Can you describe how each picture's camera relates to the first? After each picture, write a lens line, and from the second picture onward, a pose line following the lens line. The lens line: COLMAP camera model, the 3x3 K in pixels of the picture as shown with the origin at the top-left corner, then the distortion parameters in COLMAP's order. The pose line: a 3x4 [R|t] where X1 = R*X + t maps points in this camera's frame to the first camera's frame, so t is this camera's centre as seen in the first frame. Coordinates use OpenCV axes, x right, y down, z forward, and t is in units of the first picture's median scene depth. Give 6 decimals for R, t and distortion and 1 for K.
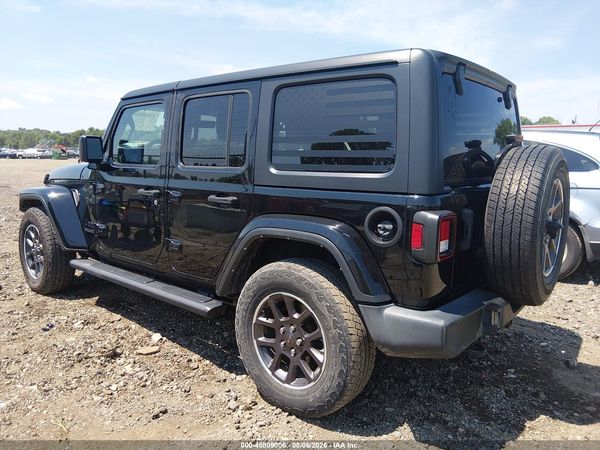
lens RADIAL K [[439.9, 0, 300.0], [0, 439.9, 225.0], [0, 0, 1]] dist [0.005761, -0.036725]
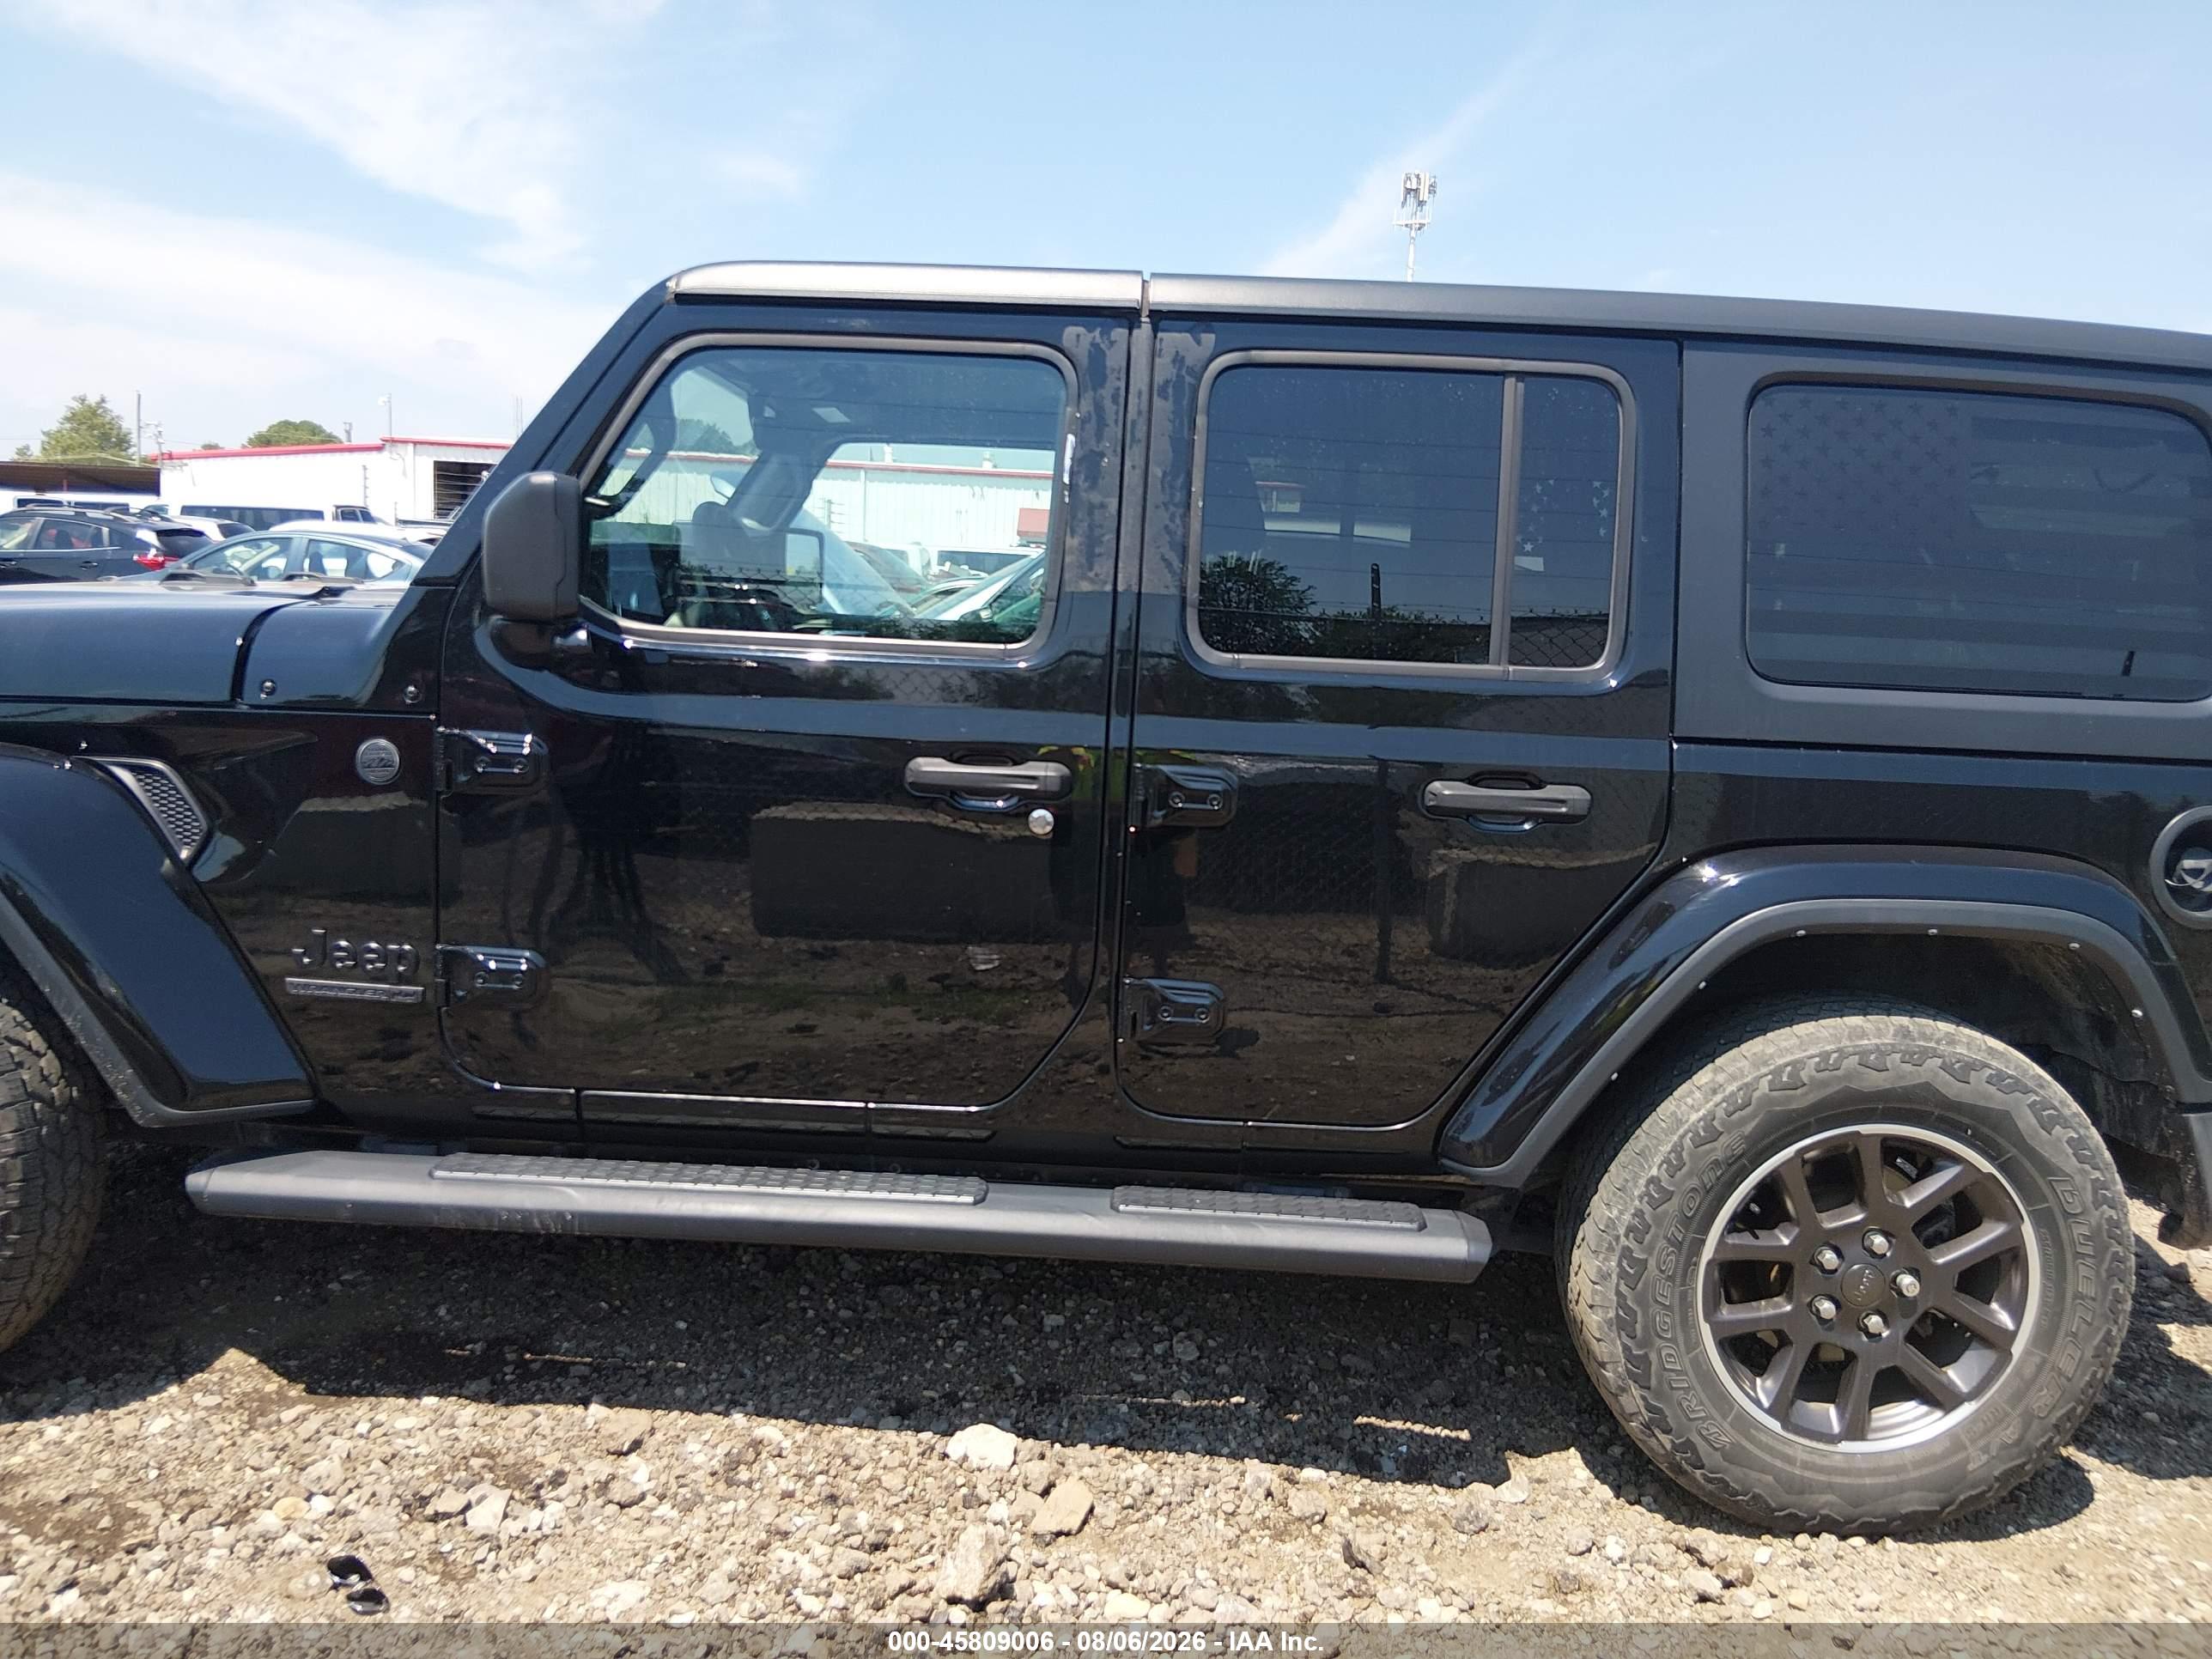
lens RADIAL K [[1621.9, 0, 1106.0], [0, 1621.9, 829.5], [0, 0, 1]] dist [0.005761, -0.036725]
pose [[0.792274, -0.069296, 0.606218, -0.966518], [0.055598, 0.997596, 0.041372, -0.097697], [-0.607627, 0.000926, 0.794222, 0.439021]]
